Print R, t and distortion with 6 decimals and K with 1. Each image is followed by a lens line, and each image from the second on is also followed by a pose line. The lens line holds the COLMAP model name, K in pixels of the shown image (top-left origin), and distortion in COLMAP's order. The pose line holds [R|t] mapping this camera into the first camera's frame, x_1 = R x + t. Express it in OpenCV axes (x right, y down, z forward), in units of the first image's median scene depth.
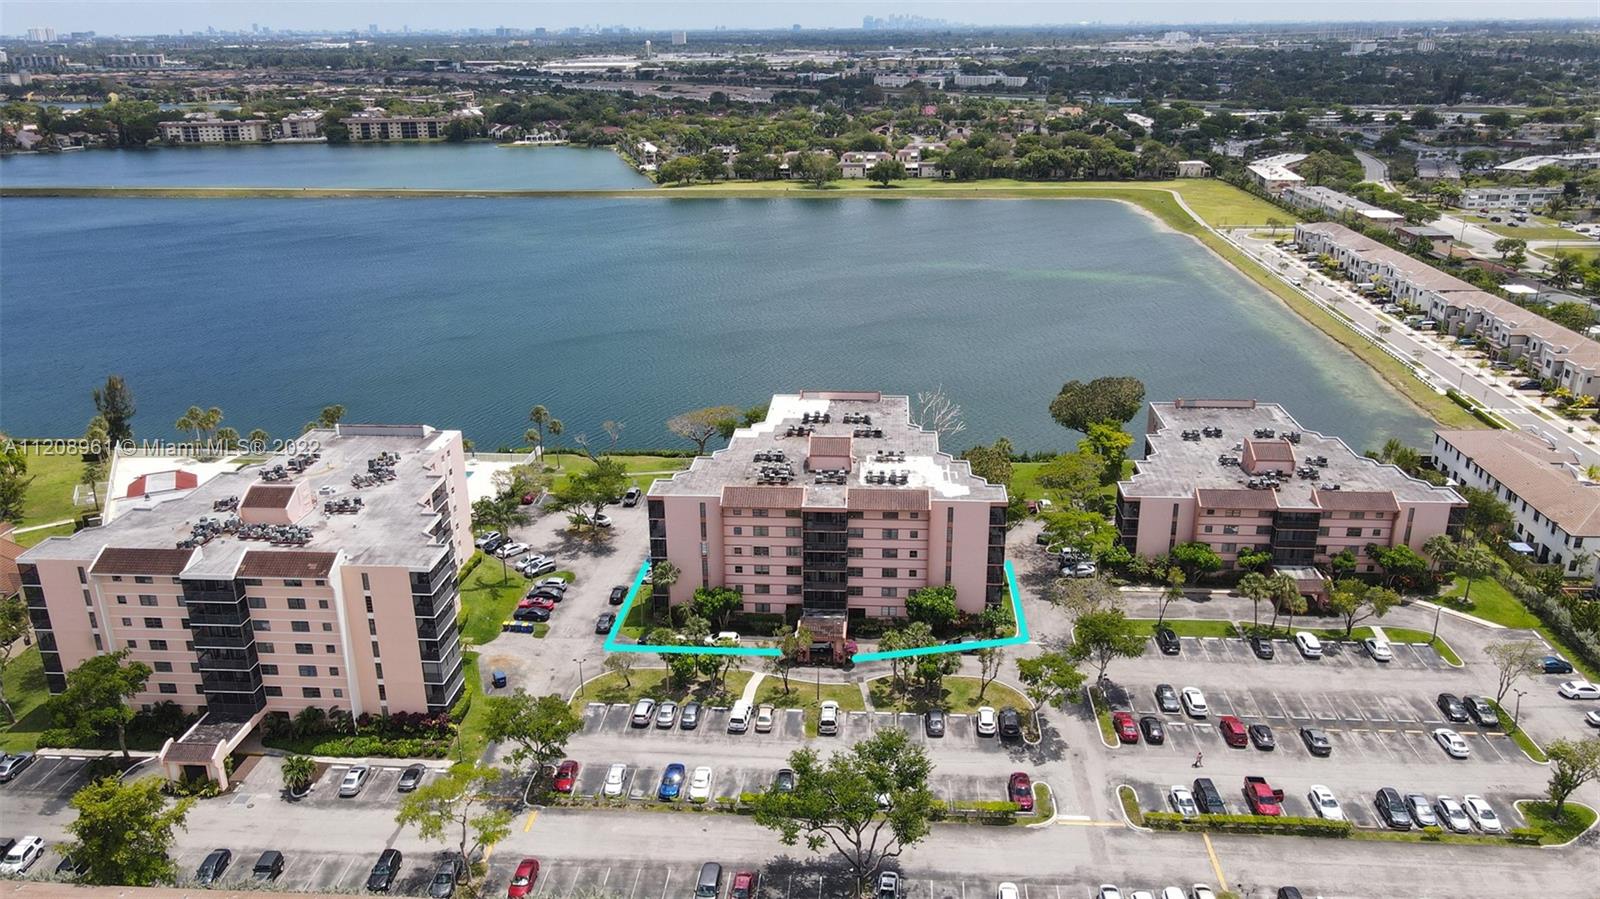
lens RADIAL K [[1212.5, 0, 794.3], [0, 1212.5, 448.0], [0, 0, 1]] dist [0.000566, 0.037322]
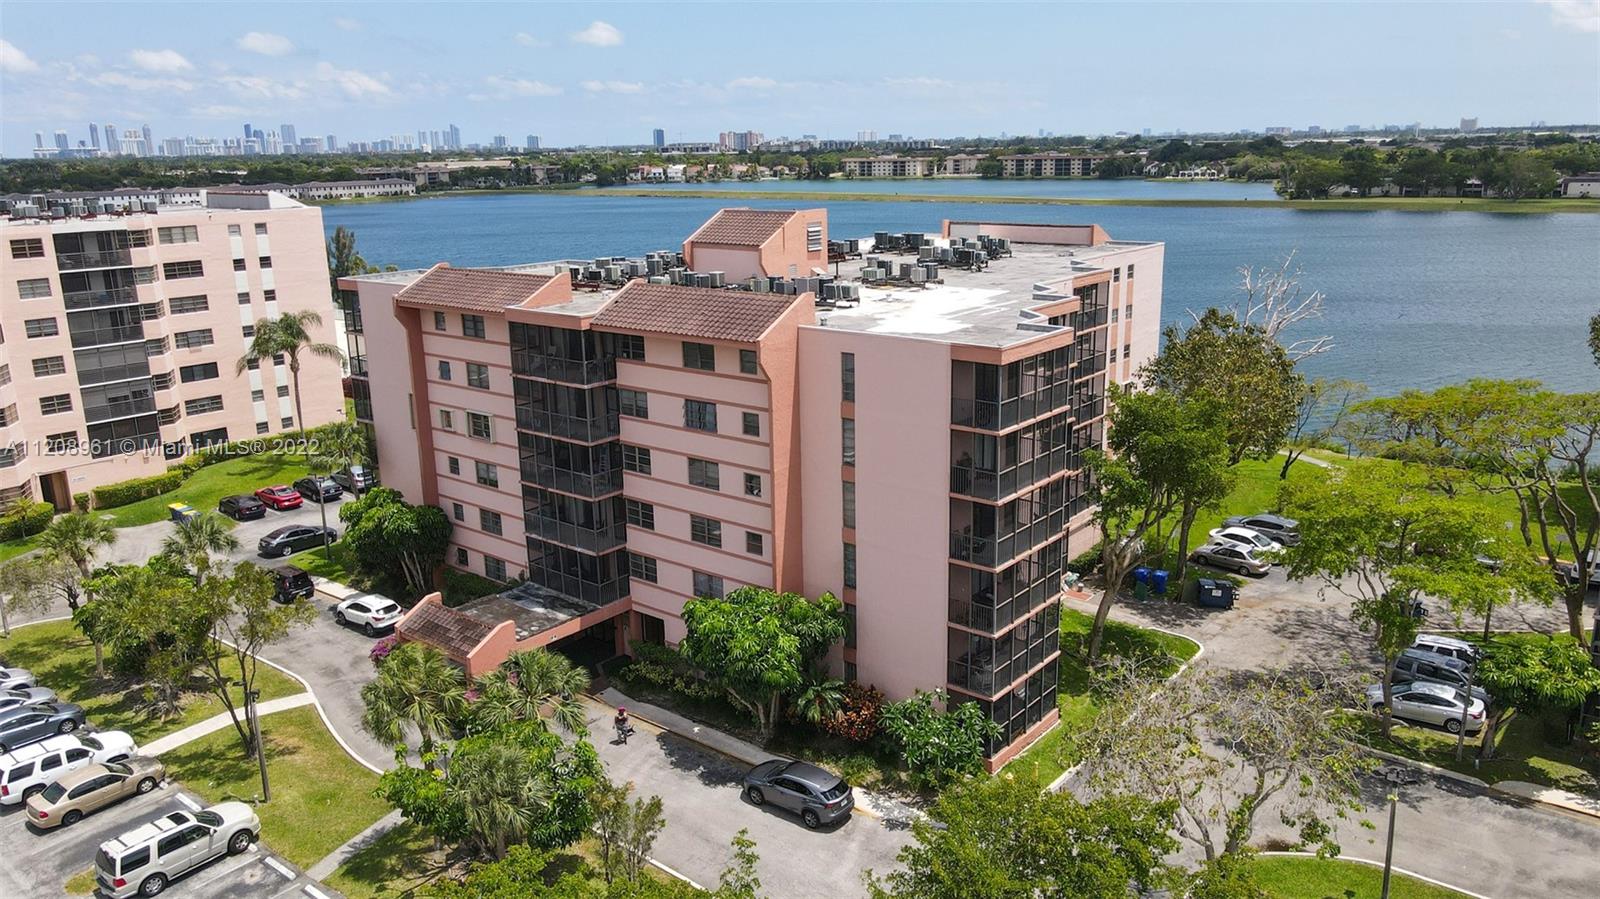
lens RADIAL K [[1212.5, 0, 806.8], [0, 1212.5, 453.5], [0, 0, 1]] dist [0.000566, 0.037322]
pose [[0.826429, 0.144721, -0.544124, 0.292474], [-0.190007, 0.981396, -0.027565, 0.084153], [0.530012, 0.126168, 0.838552, 0.707563]]
